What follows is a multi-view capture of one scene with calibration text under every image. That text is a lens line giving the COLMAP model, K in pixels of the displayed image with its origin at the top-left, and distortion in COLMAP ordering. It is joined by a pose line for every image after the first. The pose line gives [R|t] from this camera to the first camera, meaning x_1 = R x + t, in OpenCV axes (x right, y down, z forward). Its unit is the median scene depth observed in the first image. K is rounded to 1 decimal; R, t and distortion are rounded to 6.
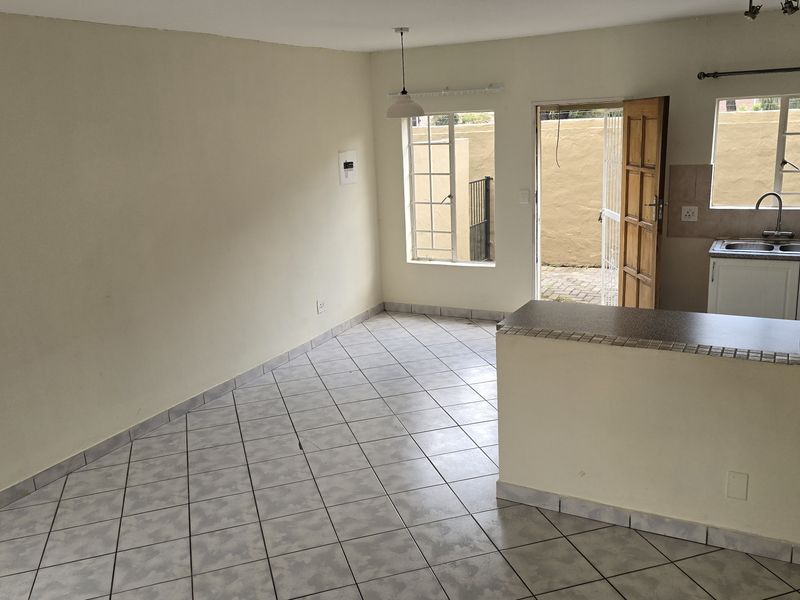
lens RADIAL K [[702.9, 0, 390.2], [0, 702.9, 289.0], [0, 0, 1]] dist [0.082930, -0.116689]
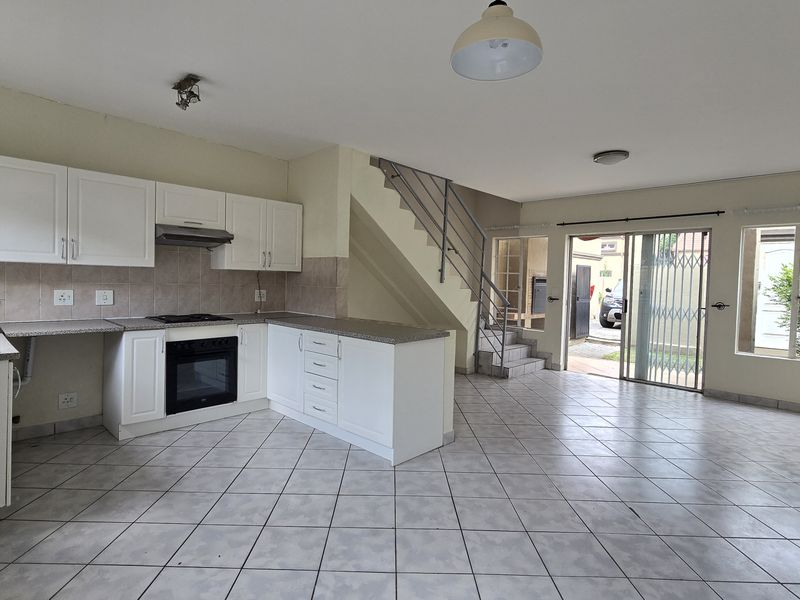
lens RADIAL K [[431.2, 0, 393.2], [0, 431.2, 292.9], [0, 0, 1]] dist [-0.001392, -0.002894]
pose [[-0.955435, 0.006968, 0.295119, -0.004062], [0.078353, 0.969850, 0.230764, -0.165356], [-0.284614, 0.243603, -0.927175, 1.237720]]
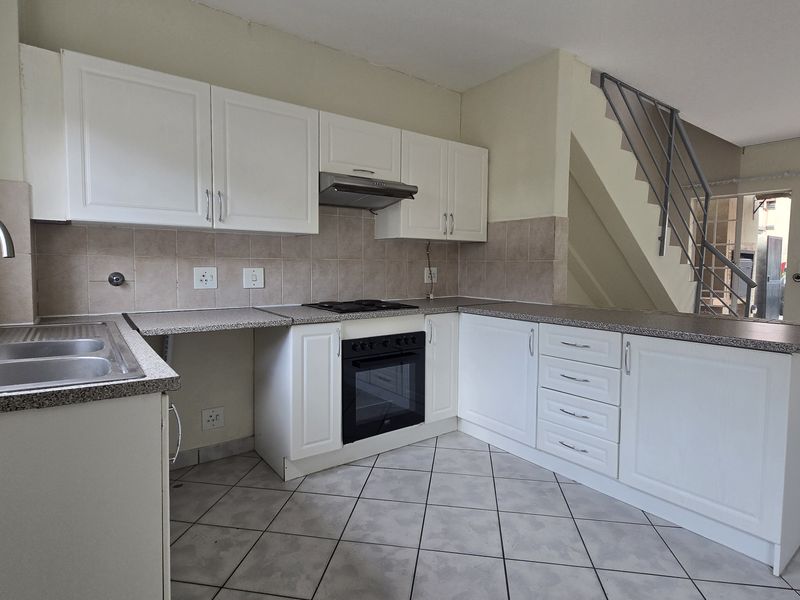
lens RADIAL K [[431.2, 0, 393.2], [0, 431.2, 292.9], [0, 0, 1]] dist [-0.001392, -0.002894]
pose [[-0.891220, 0.004982, 0.453543, 0.258446], [0.129079, 0.961379, 0.243083, -0.121202], [-0.434816, 0.275184, -0.857443, 1.101652]]
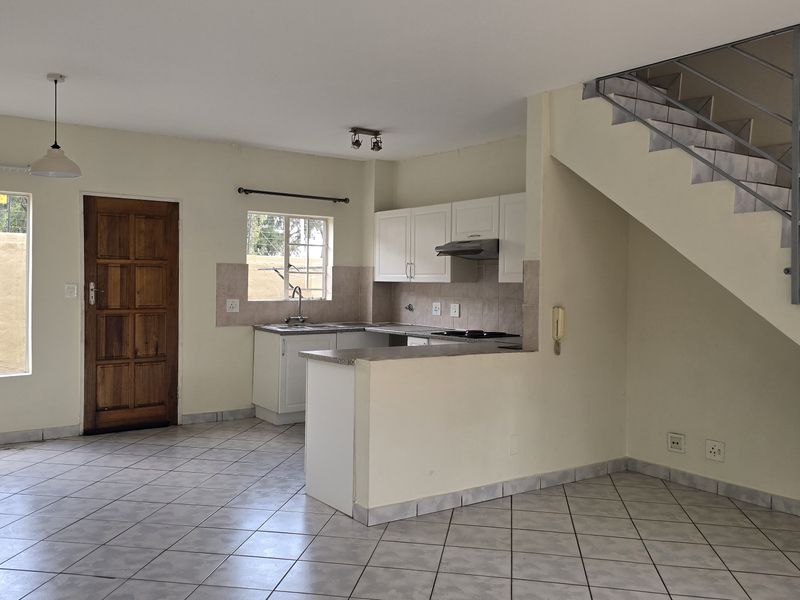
lens RADIAL K [[702.9, 0, 390.2], [0, 702.9, 289.0], [0, 0, 1]] dist [0.082930, -0.116689]
pose [[0.457259, 0.037709, 0.888534, -0.528712], [0.165972, 0.977929, -0.126916, 0.060752], [-0.873709, 0.205506, 0.440909, 0.297839]]
